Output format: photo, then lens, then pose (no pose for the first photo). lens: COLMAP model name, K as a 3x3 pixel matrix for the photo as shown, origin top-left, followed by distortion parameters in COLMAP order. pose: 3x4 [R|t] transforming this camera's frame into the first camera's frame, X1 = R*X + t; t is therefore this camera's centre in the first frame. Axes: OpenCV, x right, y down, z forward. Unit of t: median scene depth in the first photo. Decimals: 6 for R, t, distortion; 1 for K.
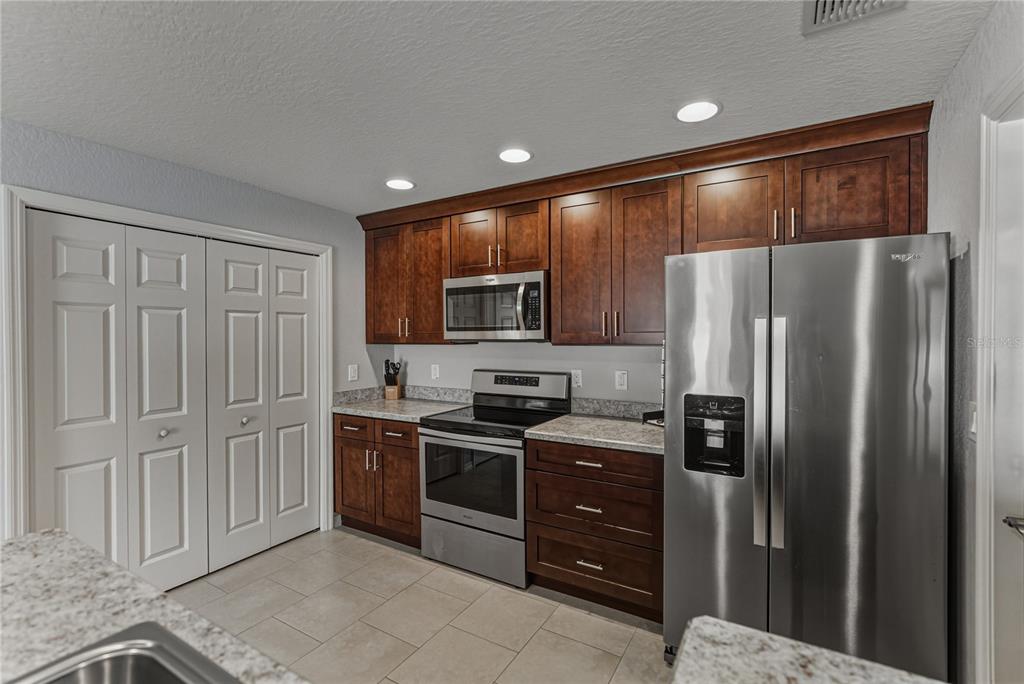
lens RADIAL K [[455.0, 0, 532.6], [0, 455.0, 344.5], [0, 0, 1]] dist [0.000669, 0.000289]
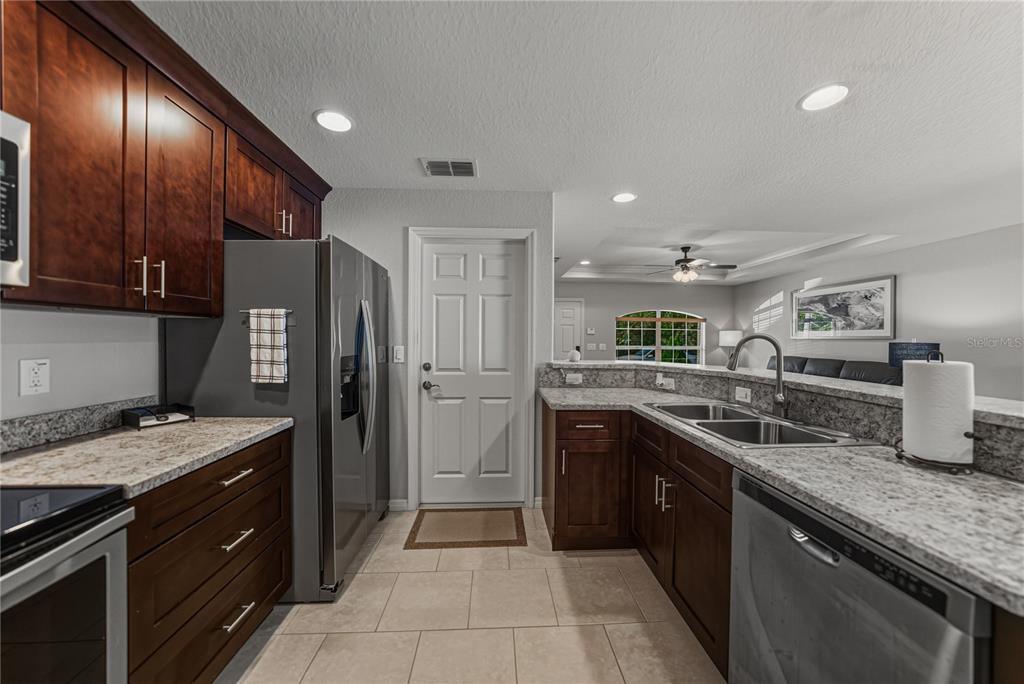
lens RADIAL K [[359.1, 0, 512.0], [0, 359.1, 342.0], [0, 0, 1]] dist [-0.015002, 0.000261]
pose [[-0.527090, -0.011845, 0.849727, -0.418657], [0.013300, 0.999665, 0.022185, 0.033296], [-0.849705, 0.022995, -0.526756, 0.676937]]
